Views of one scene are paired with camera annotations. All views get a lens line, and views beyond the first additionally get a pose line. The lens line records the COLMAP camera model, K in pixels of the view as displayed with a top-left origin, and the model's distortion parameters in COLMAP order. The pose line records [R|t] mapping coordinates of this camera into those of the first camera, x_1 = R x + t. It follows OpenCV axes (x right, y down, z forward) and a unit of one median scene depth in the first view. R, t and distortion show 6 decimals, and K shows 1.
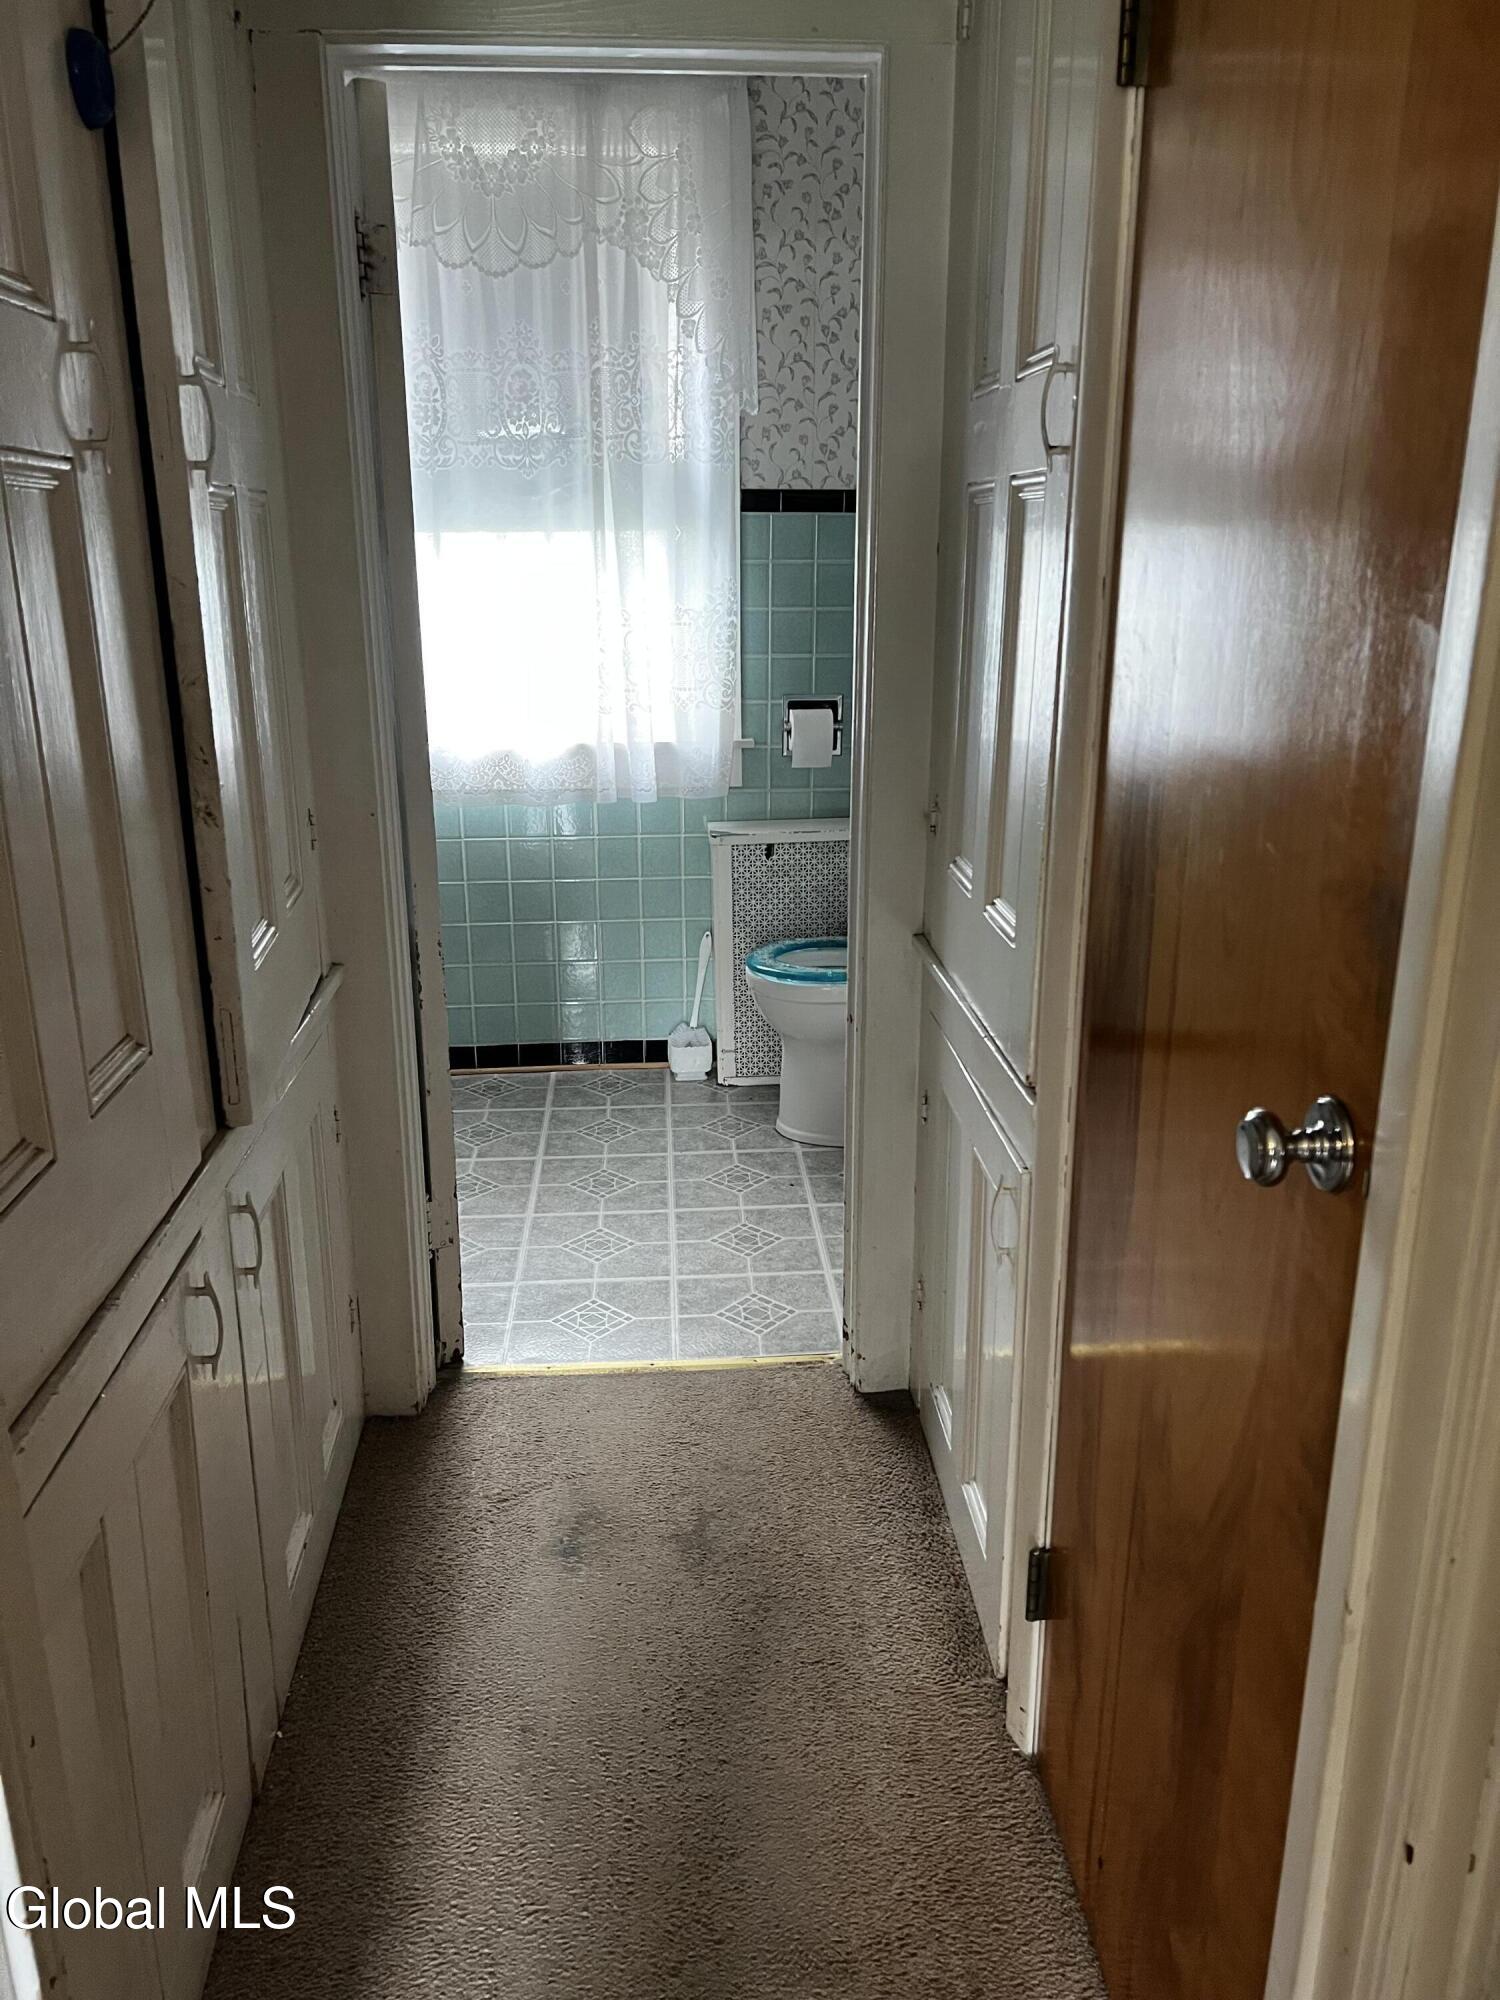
lens RADIAL K [[1527.1, 0, 736.3], [0, 1527.1, 1003.4], [0, 0, 1]] dist [0.107560, -0.006047]
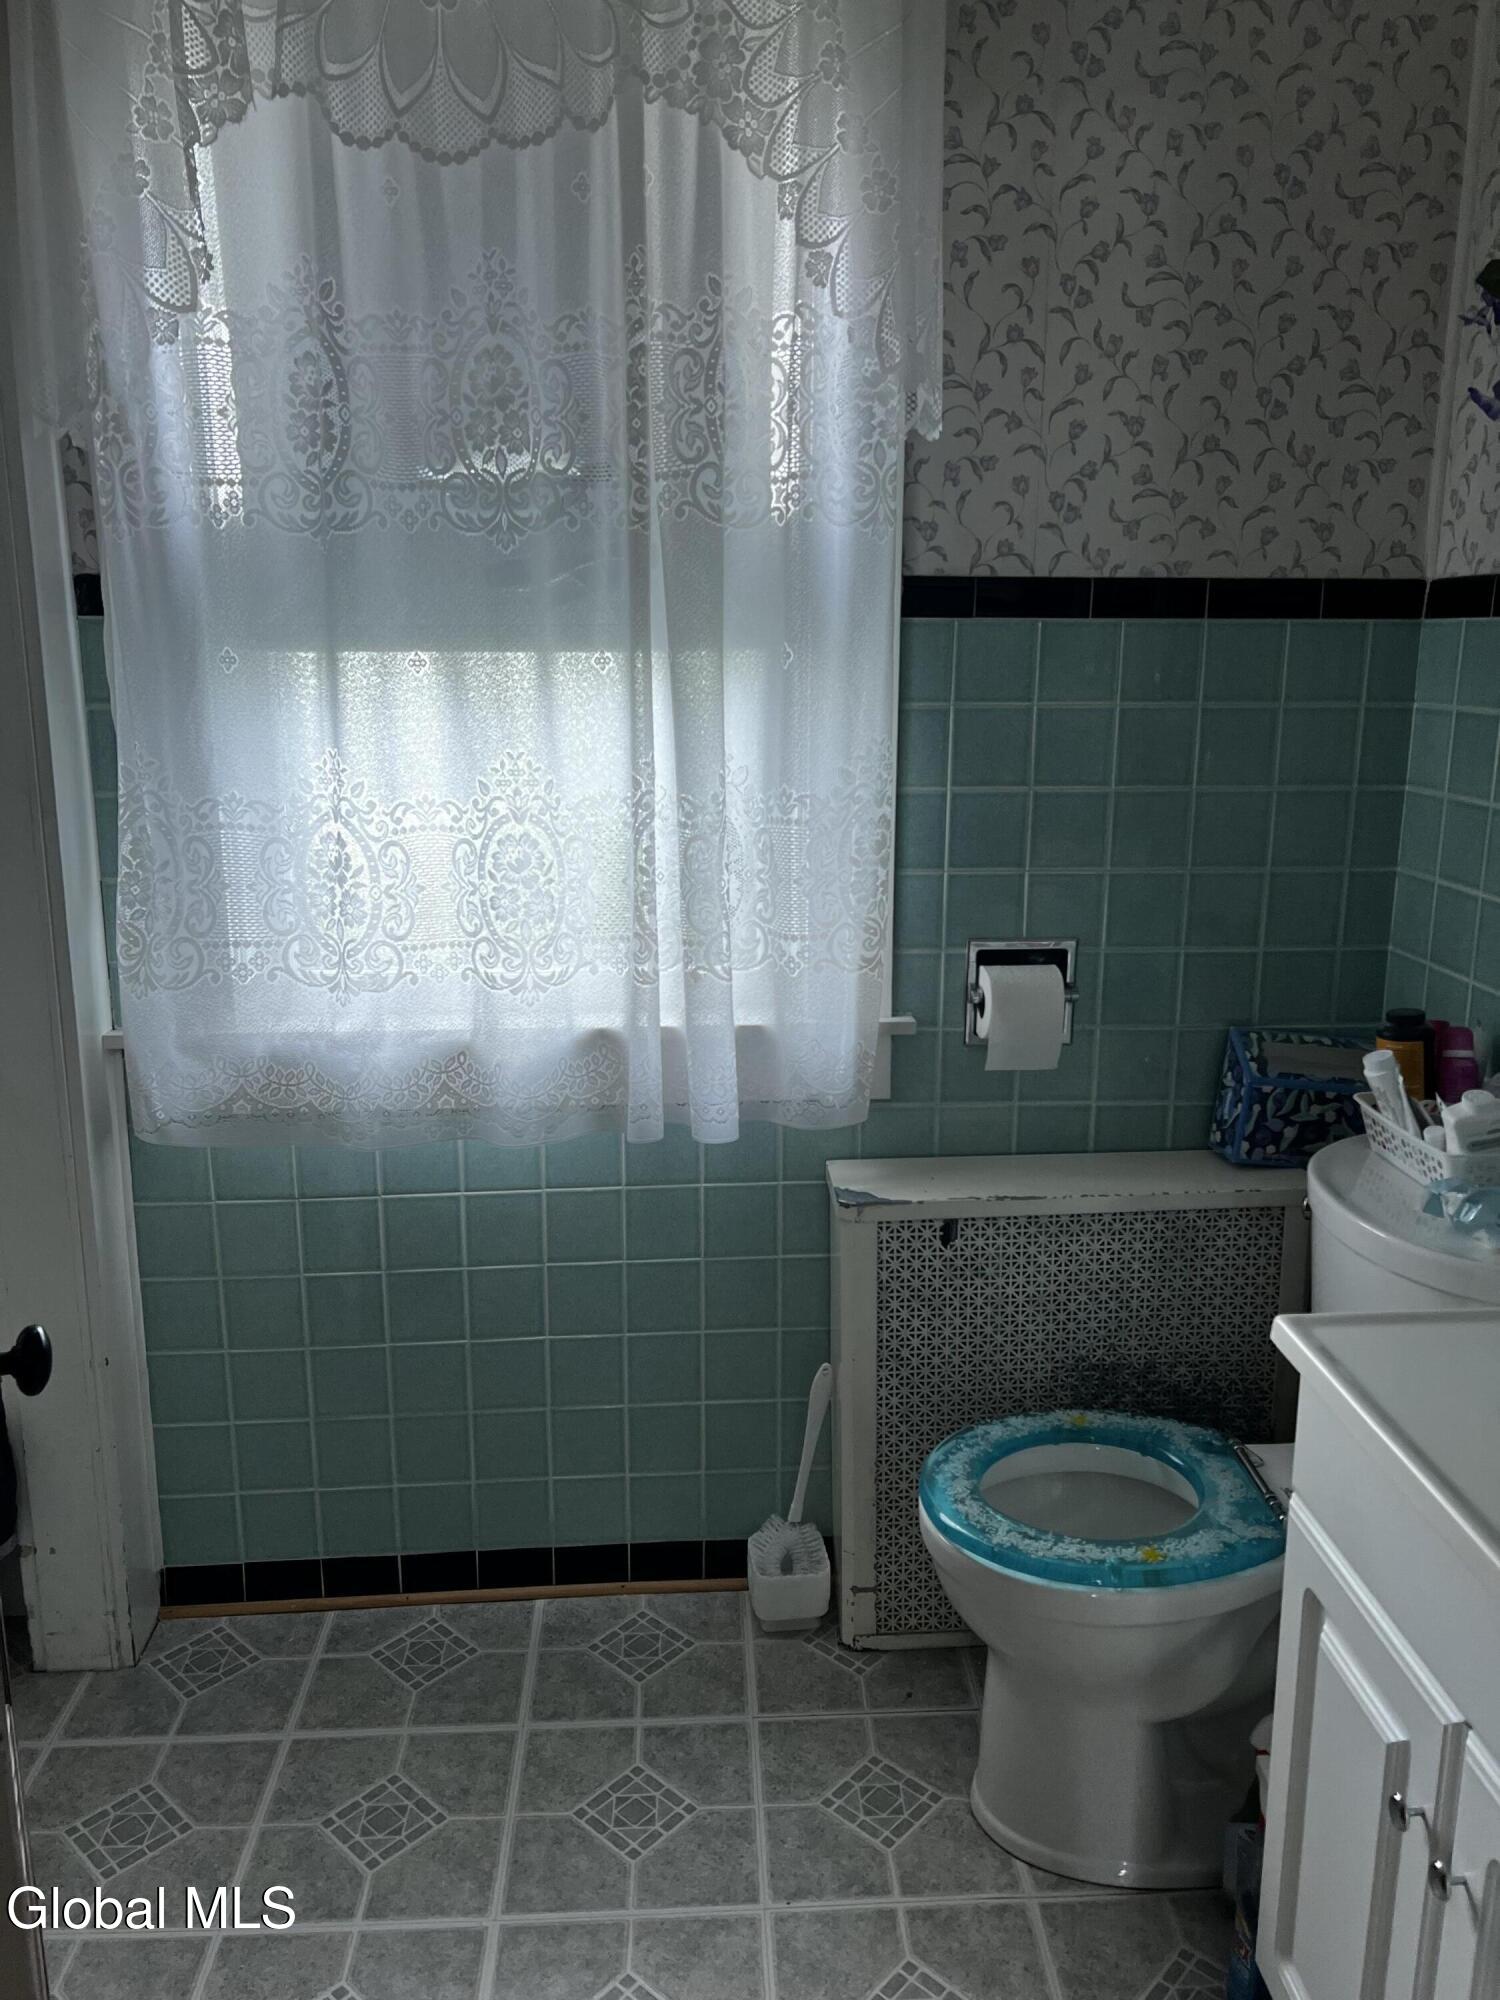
lens RADIAL K [[1527.1, 0, 755.3], [0, 1527.1, 1005.3], [0, 0, 1]] dist [0.107560, -0.006047]
pose [[0.999962, 0.007202, -0.004859, -0.046139], [-0.007483, 0.998140, -0.060508, -0.154187], [0.004414, 0.060542, 0.998156, 0.485295]]
